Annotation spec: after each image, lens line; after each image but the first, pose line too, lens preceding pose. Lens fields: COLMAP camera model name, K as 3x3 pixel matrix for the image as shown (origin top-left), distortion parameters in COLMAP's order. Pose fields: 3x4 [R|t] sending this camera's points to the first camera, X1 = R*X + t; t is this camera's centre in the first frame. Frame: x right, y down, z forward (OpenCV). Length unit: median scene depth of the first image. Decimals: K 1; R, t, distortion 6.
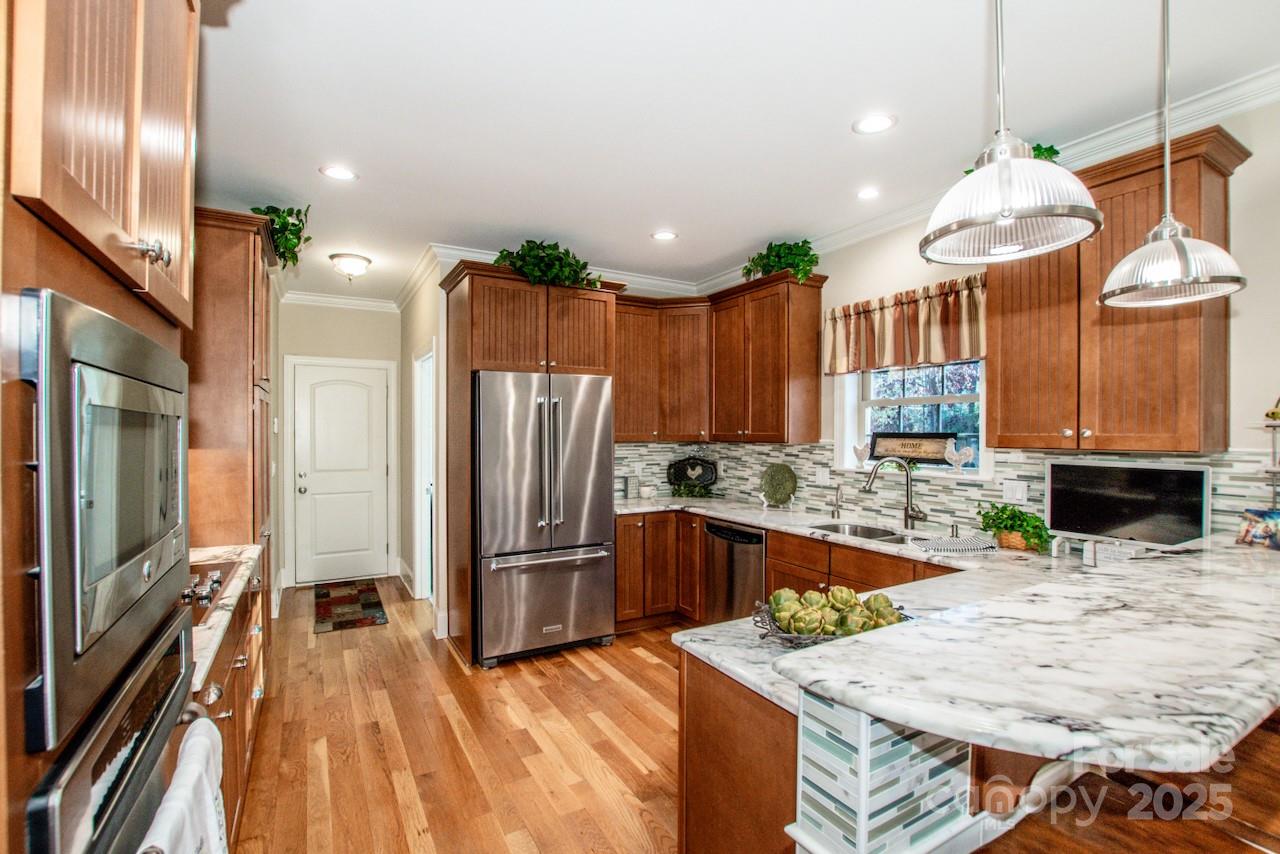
lens RADIAL K [[580.0, 0, 640.0], [0, 580.0, 427.0], [0, 0, 1]] dist [-0.029562, 0.000152]
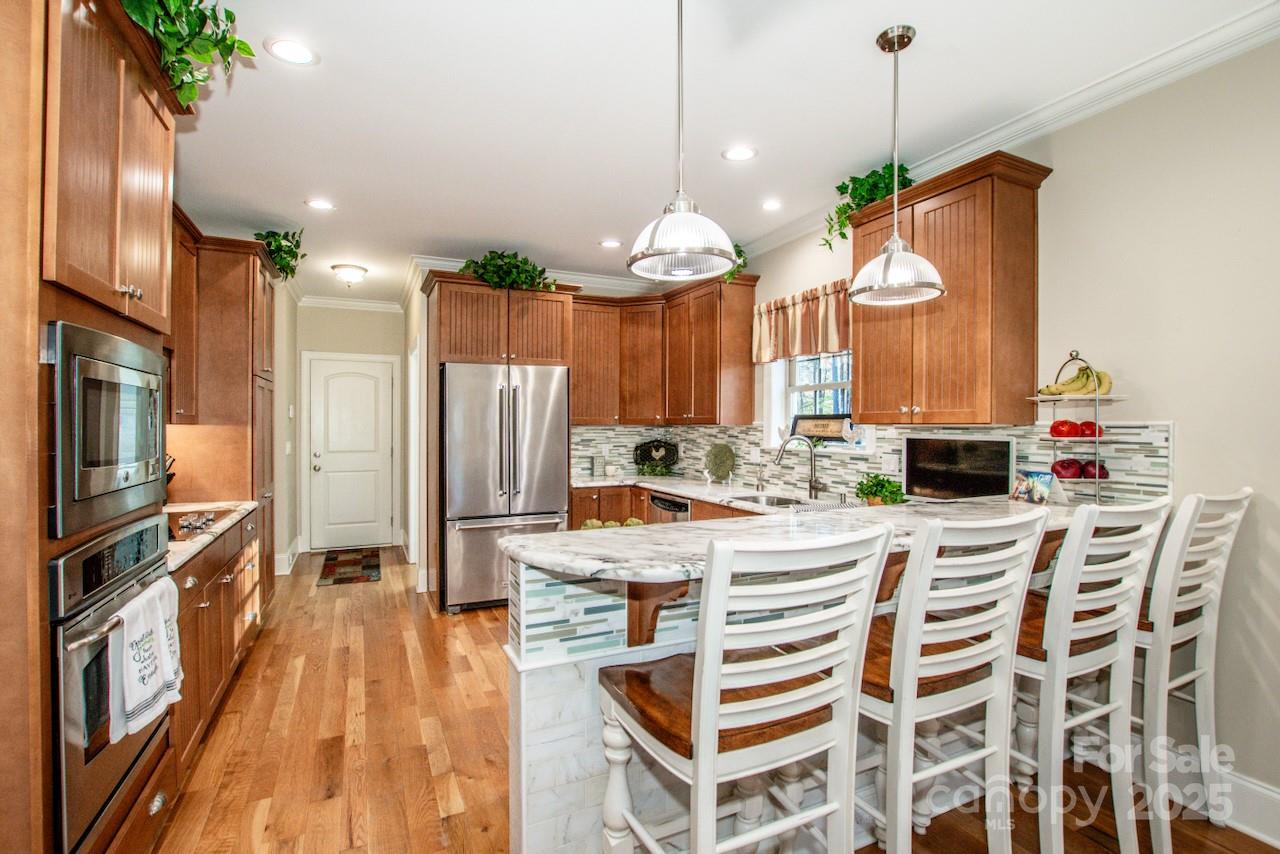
lens RADIAL K [[578.4, 0, 641.4], [0, 578.4, 417.1], [0, 0, 1]] dist [-0.028008, -0.000316]
pose [[0.997840, -0.002258, -0.065649, 0.186992], [0.001948, 0.999987, -0.004788, 0.019239], [0.065658, 0.004650, 0.997831, -0.142288]]
